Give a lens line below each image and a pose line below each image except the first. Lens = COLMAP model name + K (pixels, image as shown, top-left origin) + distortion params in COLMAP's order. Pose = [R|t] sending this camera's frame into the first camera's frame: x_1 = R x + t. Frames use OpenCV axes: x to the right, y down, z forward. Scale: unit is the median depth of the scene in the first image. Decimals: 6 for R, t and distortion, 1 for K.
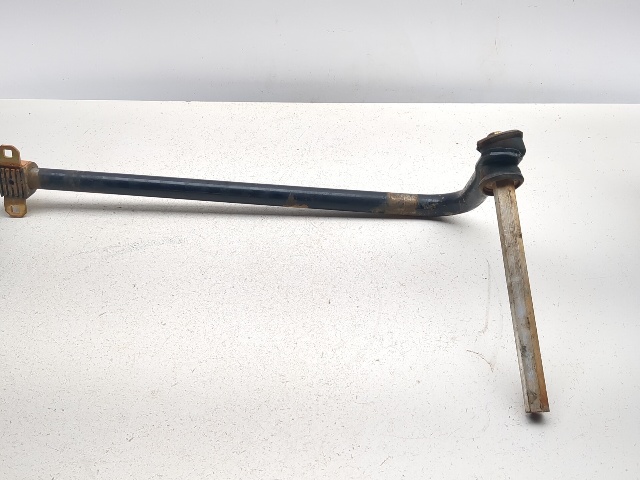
lens RADIAL K [[568.8, 0, 323.7], [0, 568.8, 242.2], [0, 0, 1]] dist [0.025850, -0.095021]
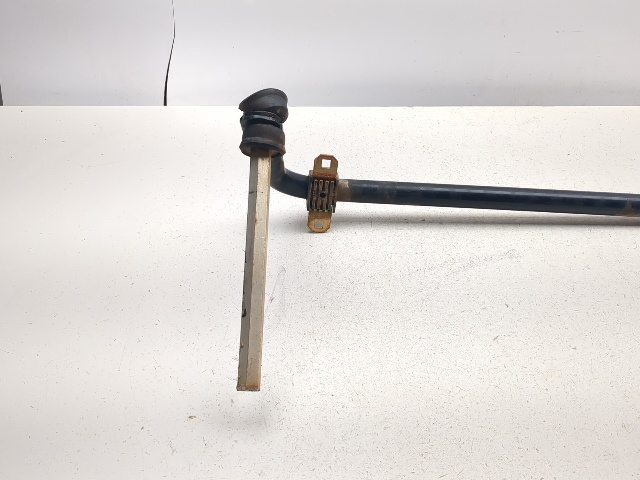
lens RADIAL K [[568.8, 0, 322.2], [0, 568.8, 244.5], [0, 0, 1]] dist [0.025850, -0.095021]
pose [[0.999779, -0.018912, 0.009209, -0.562250], [0.018995, 0.999779, -0.008990, -0.016836], [-0.009037, 0.009163, 0.999917, 0.076209]]
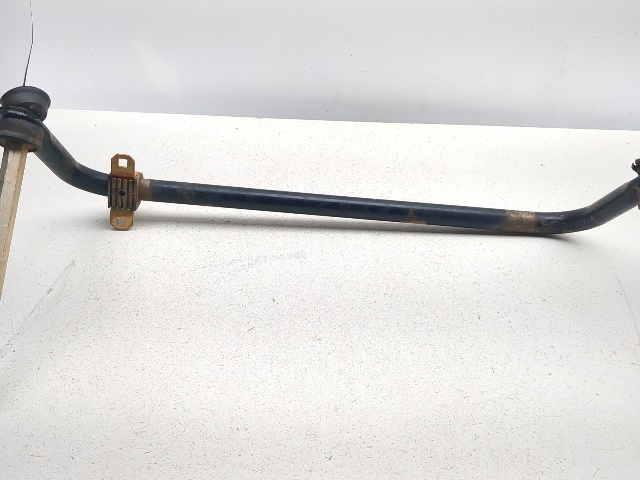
lens RADIAL K [[568.8, 0, 323.3], [0, 568.8, 242.6], [0, 0, 1]] dist [0.025850, -0.095021]
pose [[0.996726, 0.010280, 0.080194, -0.288476], [-0.006867, 0.999063, -0.042720, 0.016253], [-0.080558, 0.042029, 0.995863, 0.018651]]
